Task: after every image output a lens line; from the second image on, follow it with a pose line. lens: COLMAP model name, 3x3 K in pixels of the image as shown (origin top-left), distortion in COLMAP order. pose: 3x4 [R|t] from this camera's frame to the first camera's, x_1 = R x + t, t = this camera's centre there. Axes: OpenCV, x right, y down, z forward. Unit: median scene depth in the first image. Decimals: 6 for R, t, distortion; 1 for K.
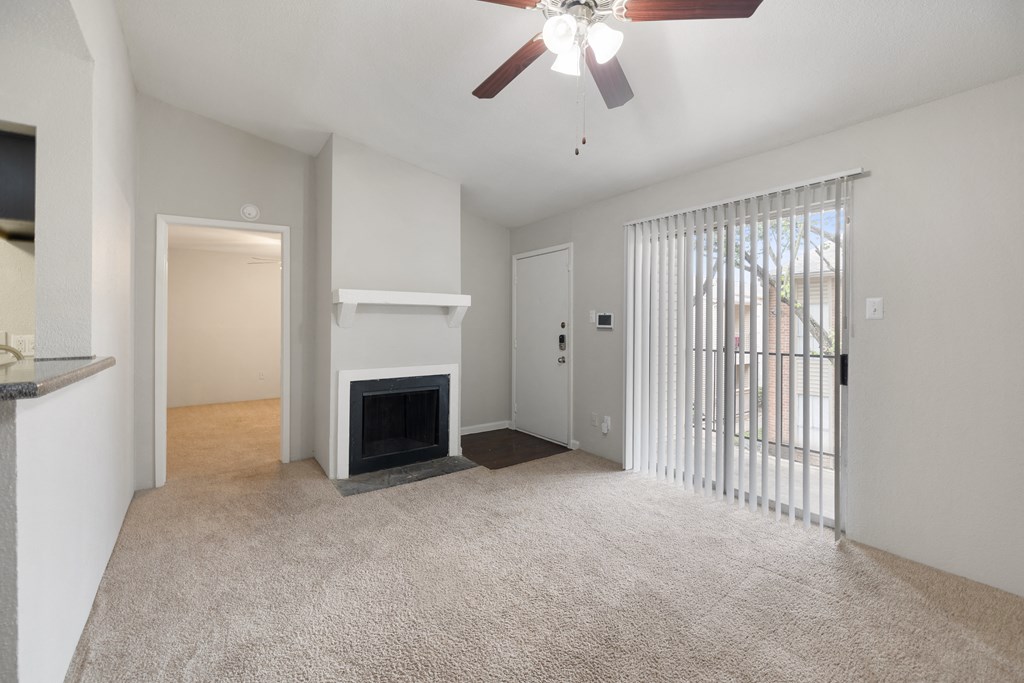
lens RADIAL K [[428.5, 0, 514.3], [0, 428.5, 322.3], [0, 0, 1]] dist [0.000297, 0.000101]
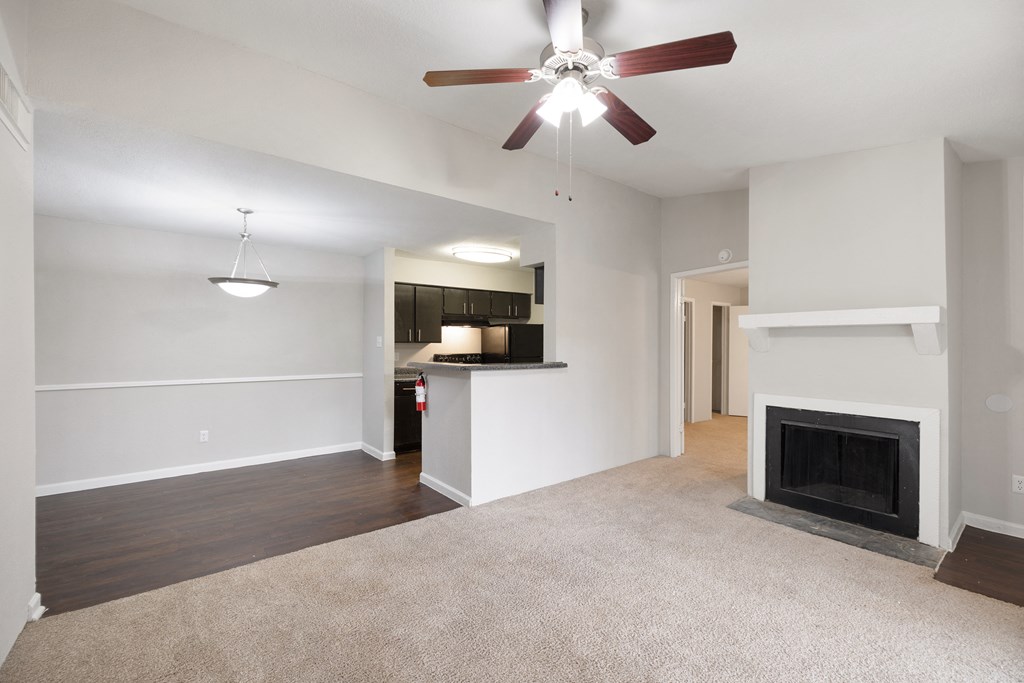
lens RADIAL K [[430.0, 0, 512.0], [0, 430.0, 341.5], [0, 0, 1]] dist [-0.001945, -0.000082]
pose [[0.039087, -0.005851, -0.999219, 0.587370], [0.001250, 0.999982, -0.005807, -0.006253], [0.999235, -0.001022, 0.039094, 0.363841]]
